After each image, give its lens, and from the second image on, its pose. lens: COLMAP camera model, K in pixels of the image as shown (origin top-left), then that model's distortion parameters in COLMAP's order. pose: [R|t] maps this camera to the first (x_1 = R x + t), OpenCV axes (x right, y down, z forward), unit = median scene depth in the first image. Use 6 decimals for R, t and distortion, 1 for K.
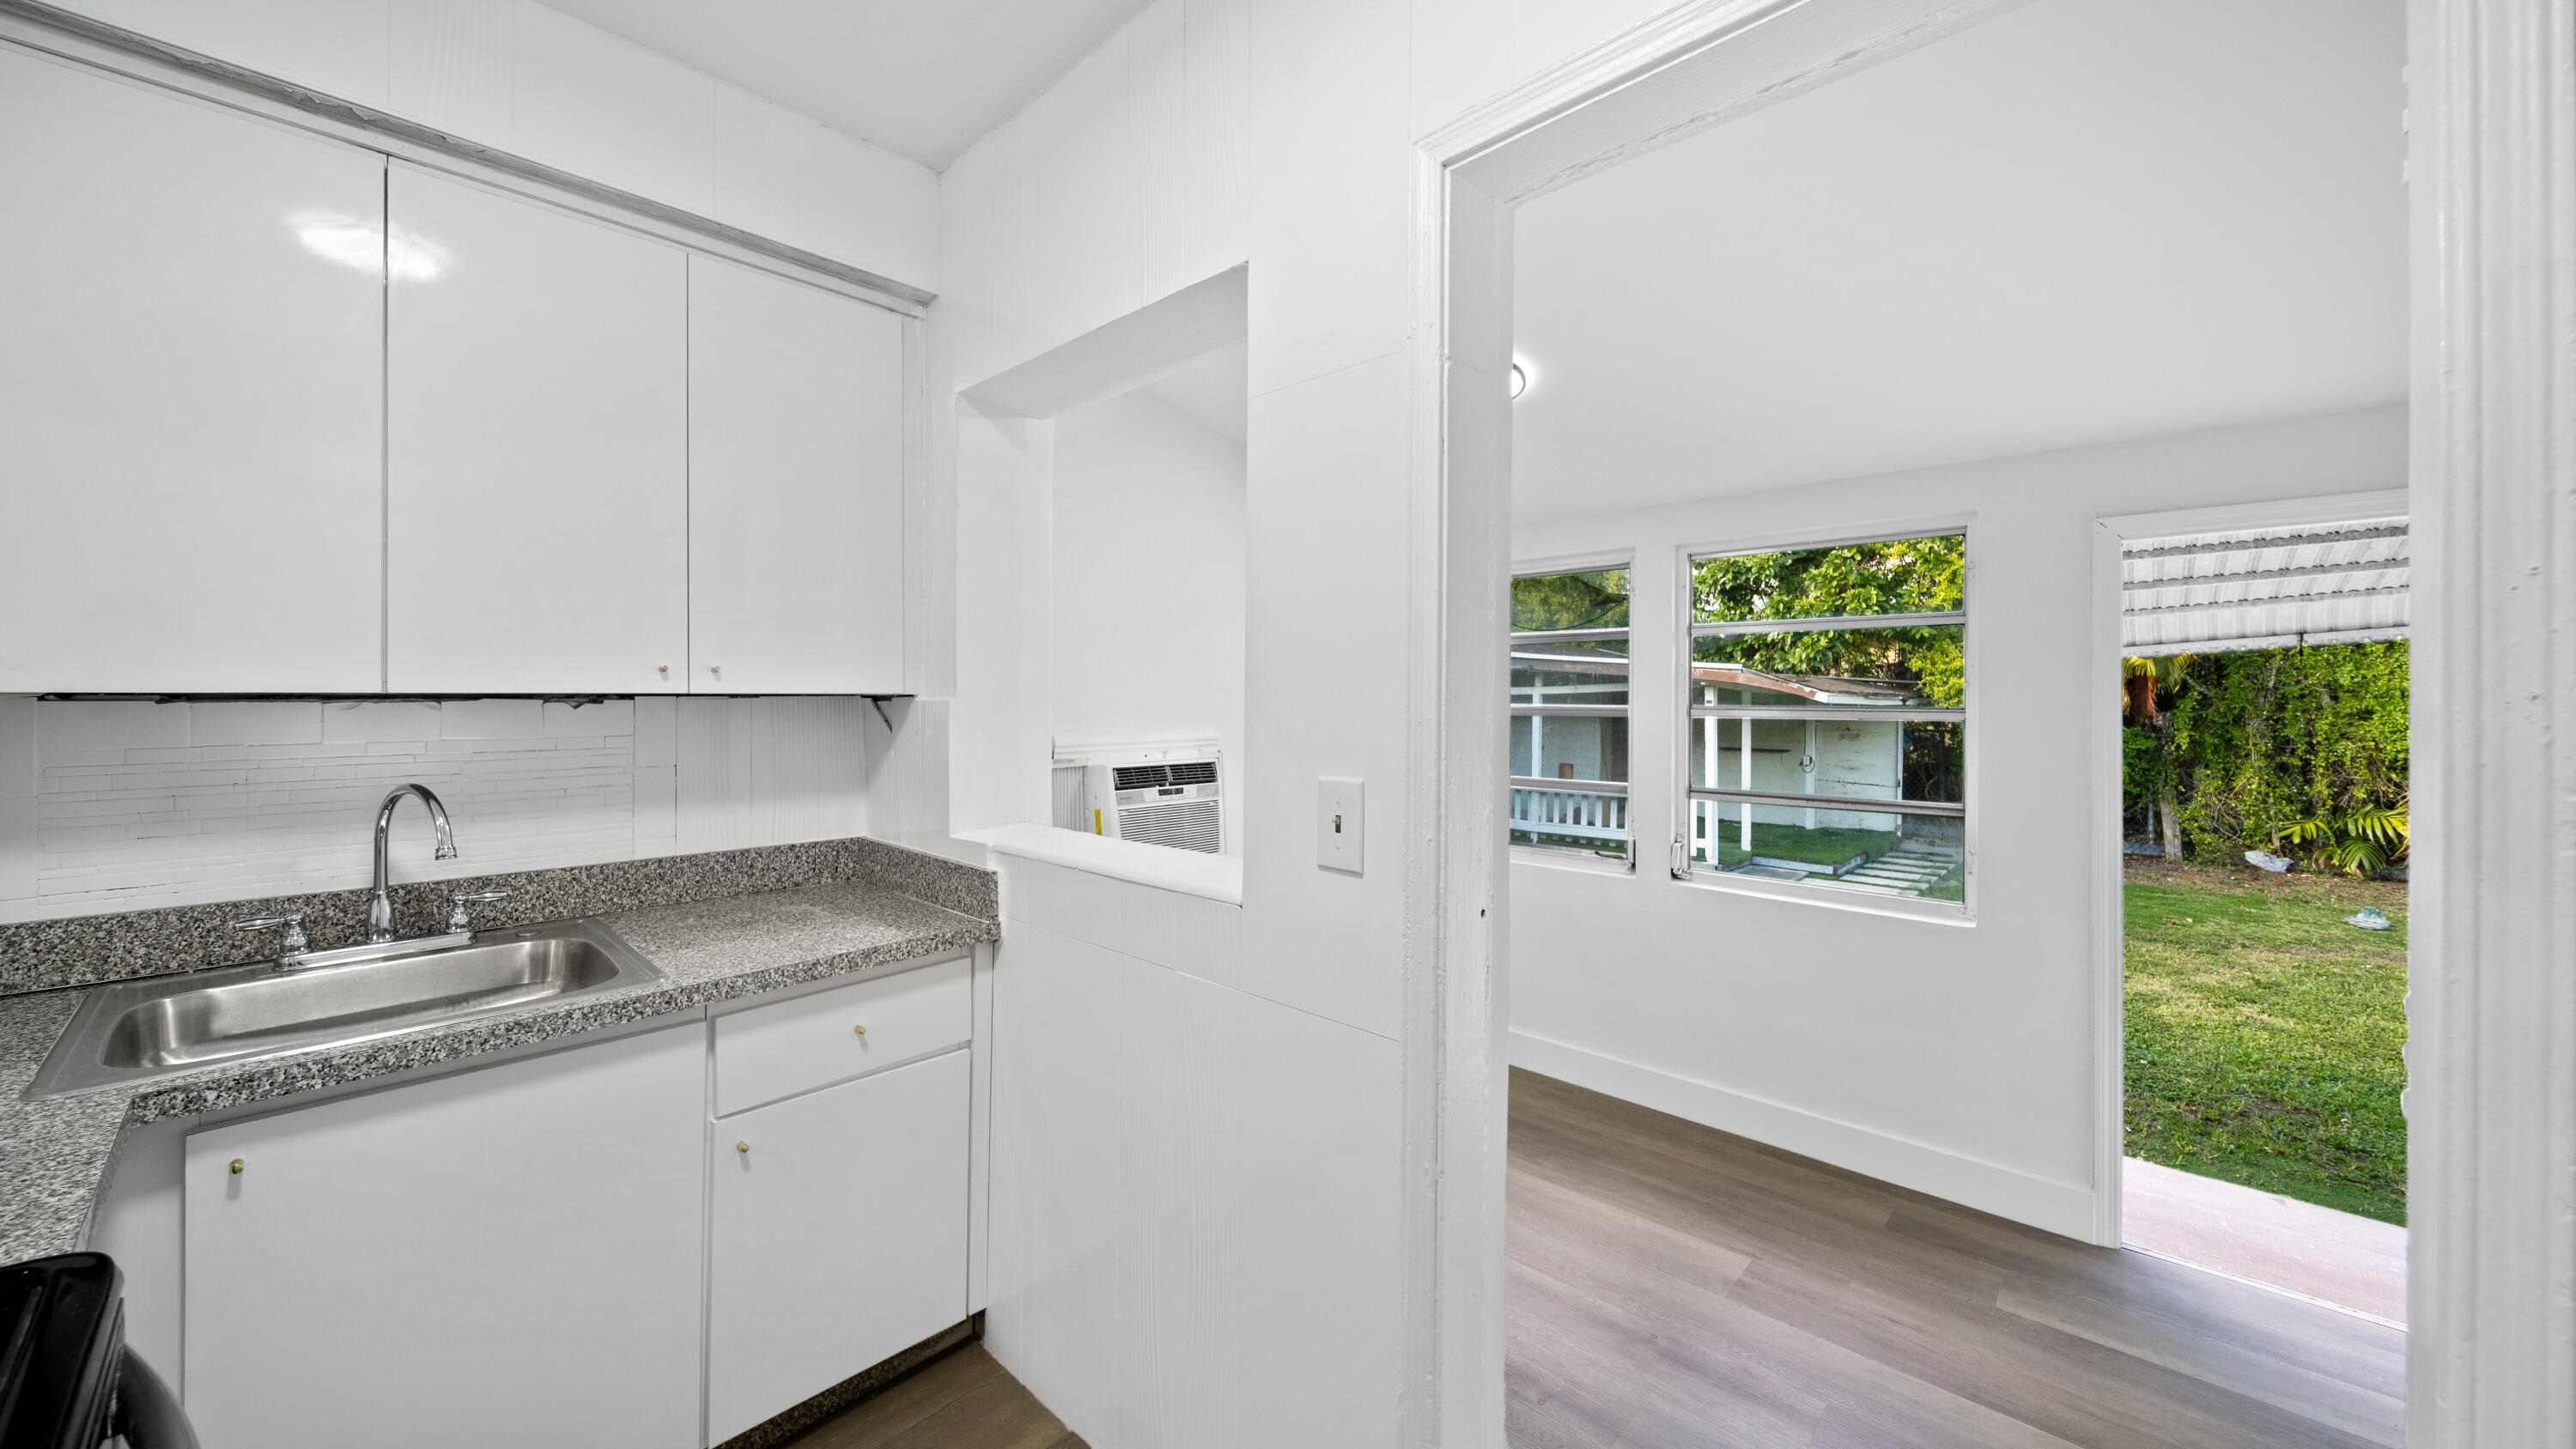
lens RADIAL K [[923.2, 0, 1279.2], [0, 923.2, 709.9], [0, 0, 1]] dist [-0.000671, -0.000112]
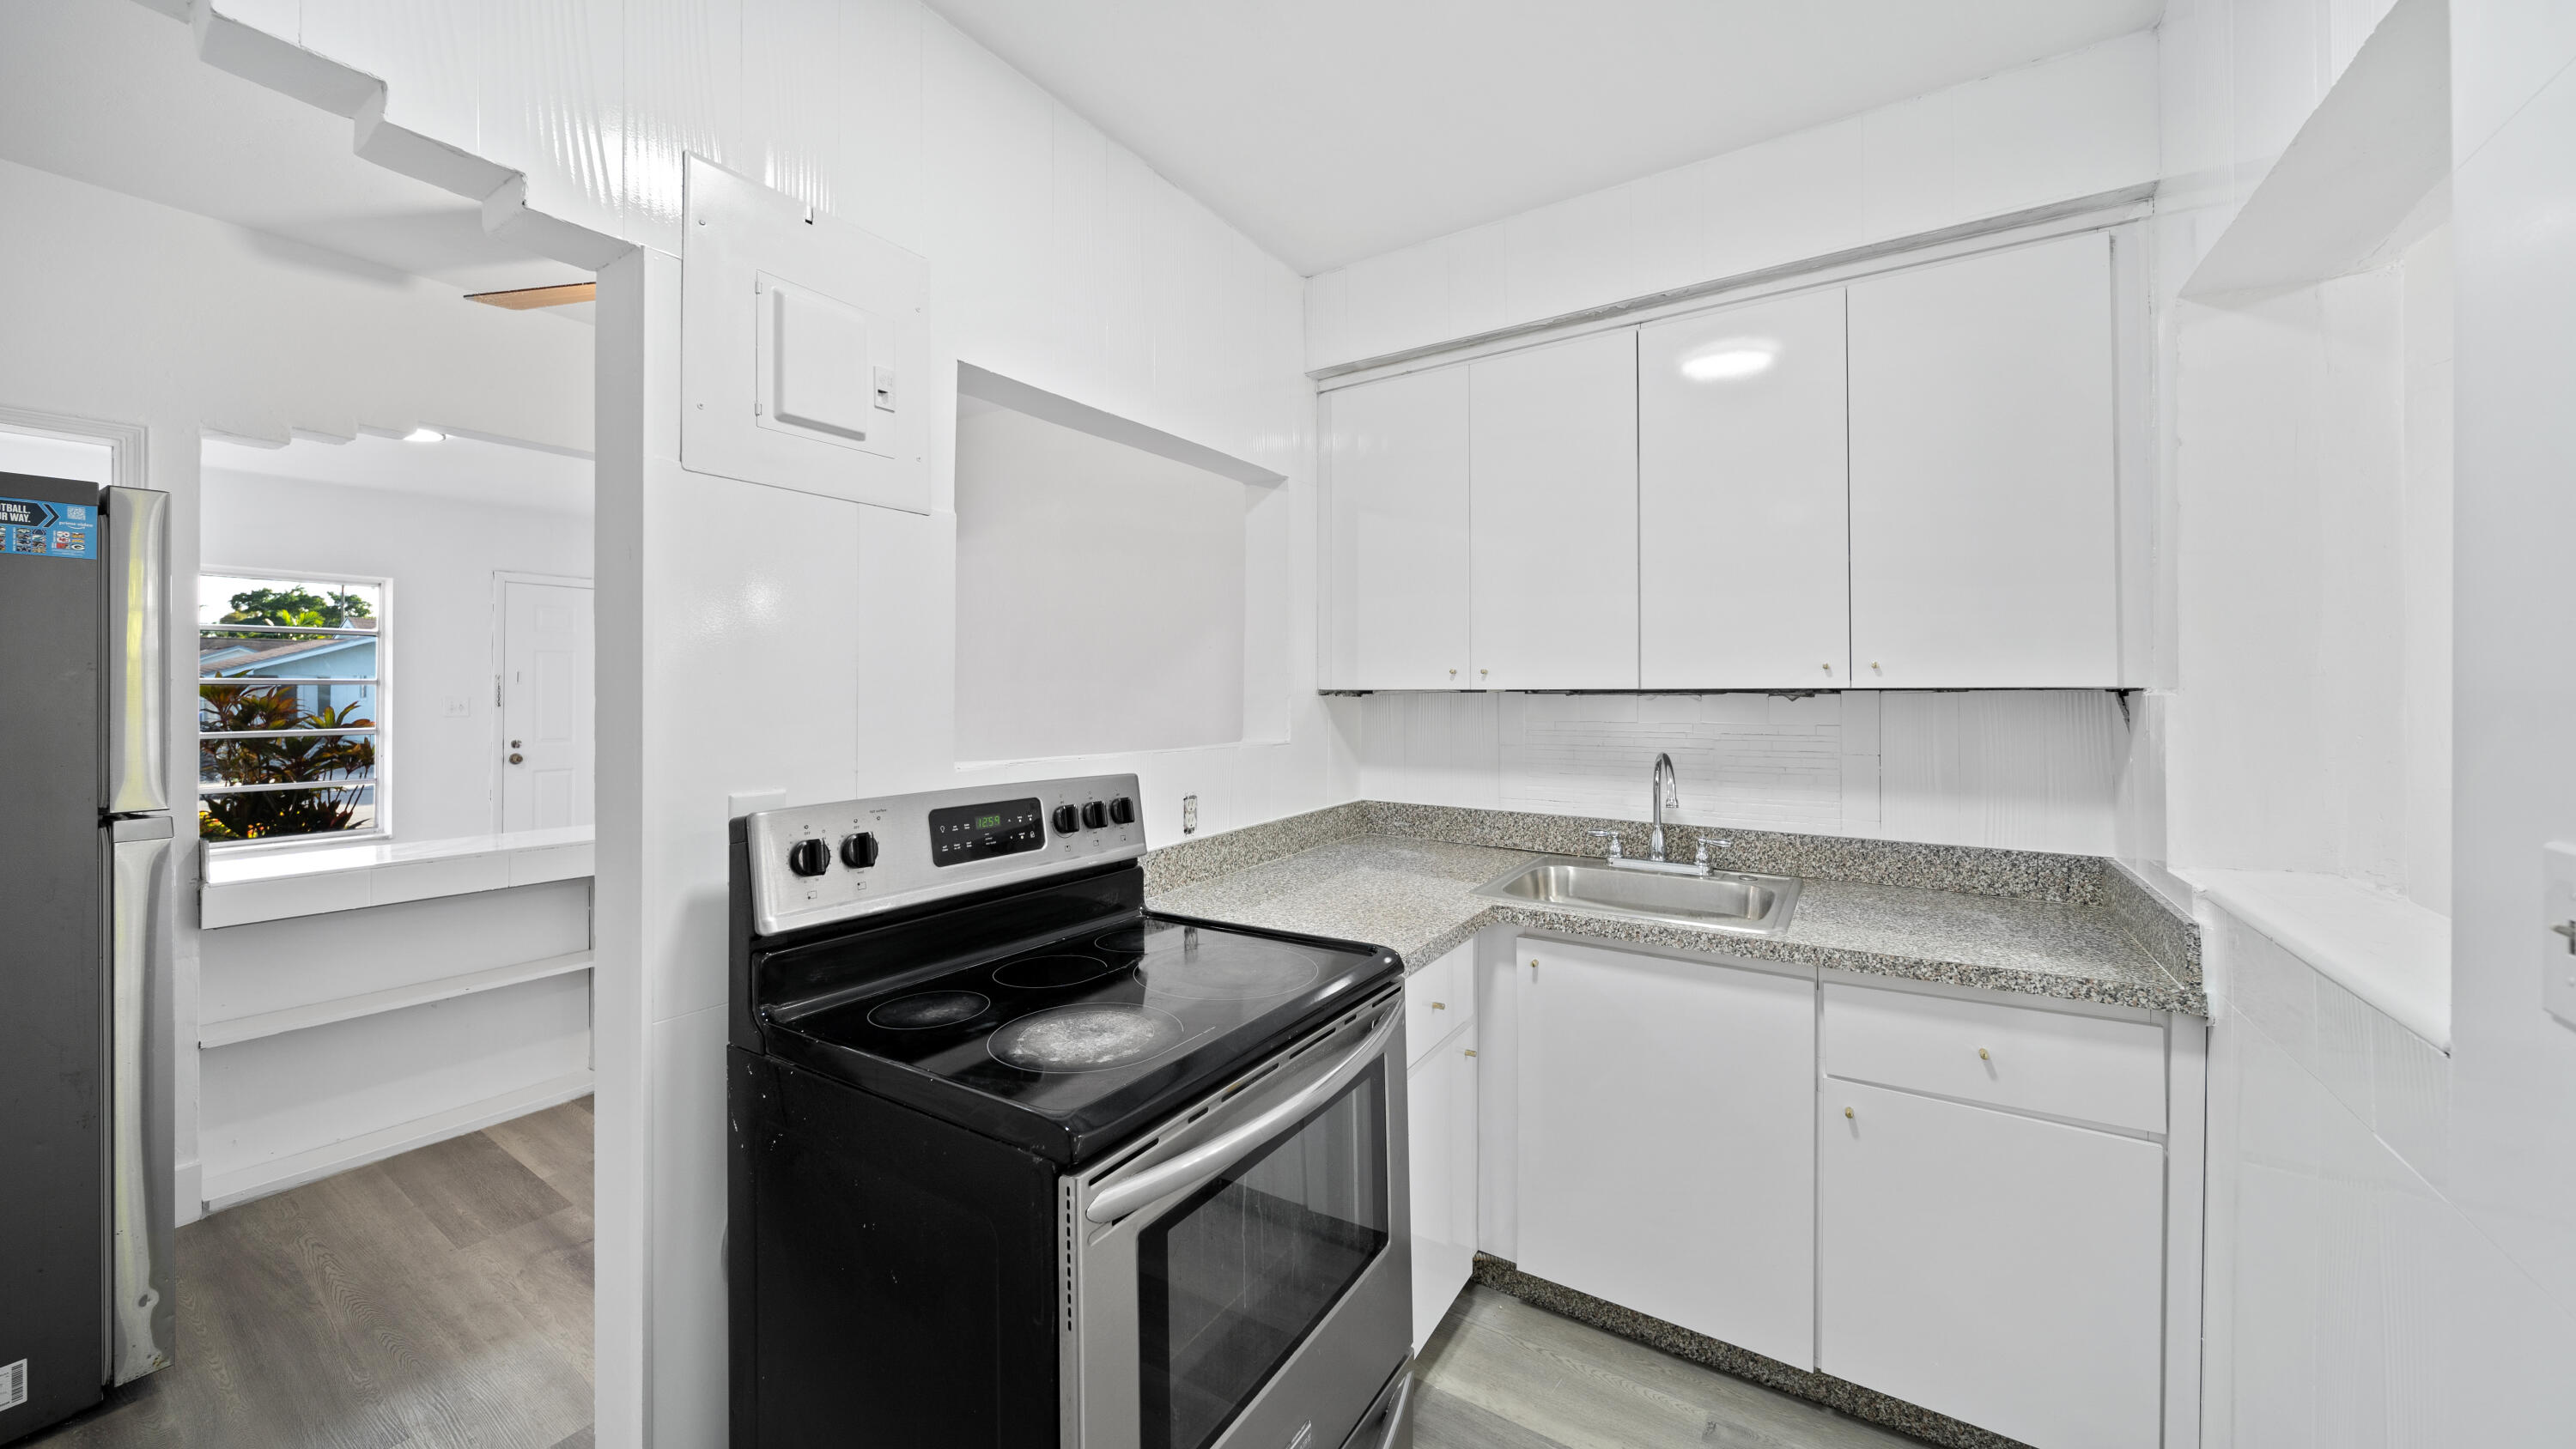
lens RADIAL K [[923.2, 0, 1279.2], [0, 923.2, 709.9], [0, 0, 1]] dist [-0.000671, -0.000112]
pose [[0.176643, 0.019578, -0.984080, 0.314230], [-0.011909, 0.999771, 0.017752, -0.003561], [0.984203, 0.008584, 0.176835, 0.142919]]
